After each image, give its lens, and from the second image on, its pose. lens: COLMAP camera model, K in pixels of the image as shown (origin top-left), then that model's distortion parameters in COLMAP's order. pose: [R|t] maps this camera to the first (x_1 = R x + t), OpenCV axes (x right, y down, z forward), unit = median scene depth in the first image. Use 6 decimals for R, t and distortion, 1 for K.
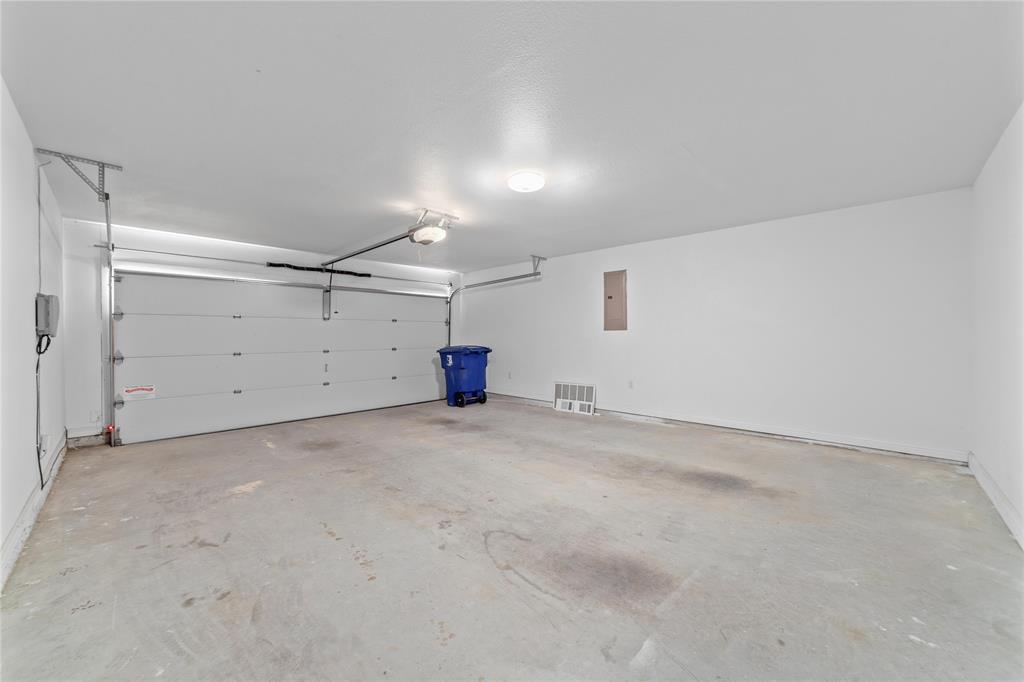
lens RADIAL K [[391.8, 0, 514.1], [0, 391.8, 339.1], [0, 0, 1]] dist [-0.026832, 0.008602]
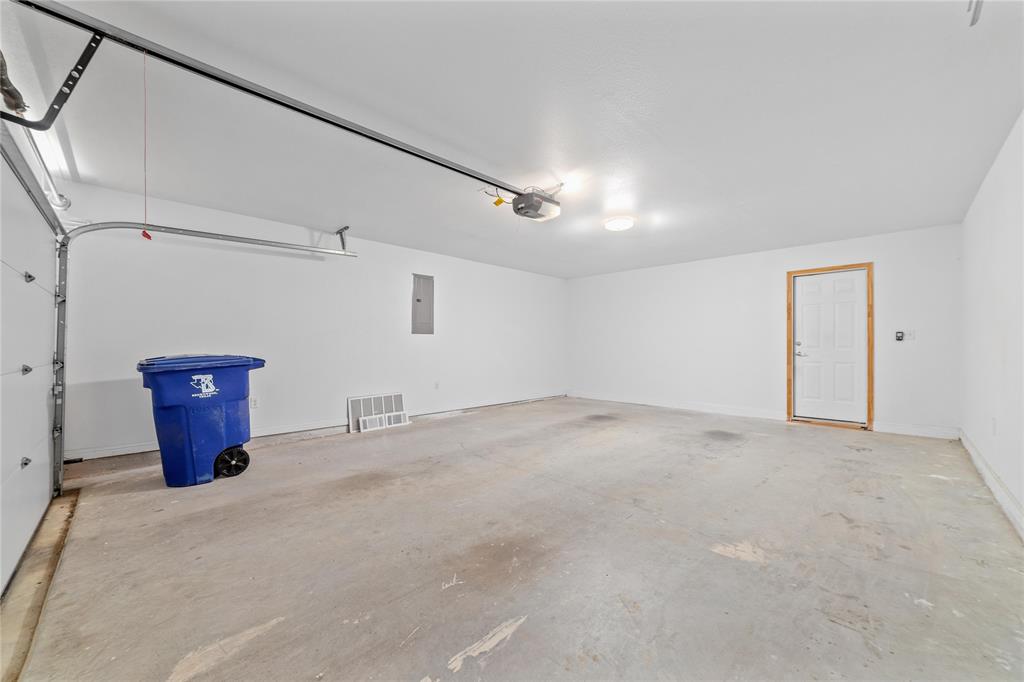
lens RADIAL K [[391.8, 0, 514.1], [0, 391.8, 339.1], [0, 0, 1]] dist [-0.026832, 0.008602]
pose [[0.021250, 0.018909, 0.999595, -1.039136], [0.005143, 0.999806, -0.019022, 0.015564], [-0.999761, 0.005545, 0.021149, 1.036189]]
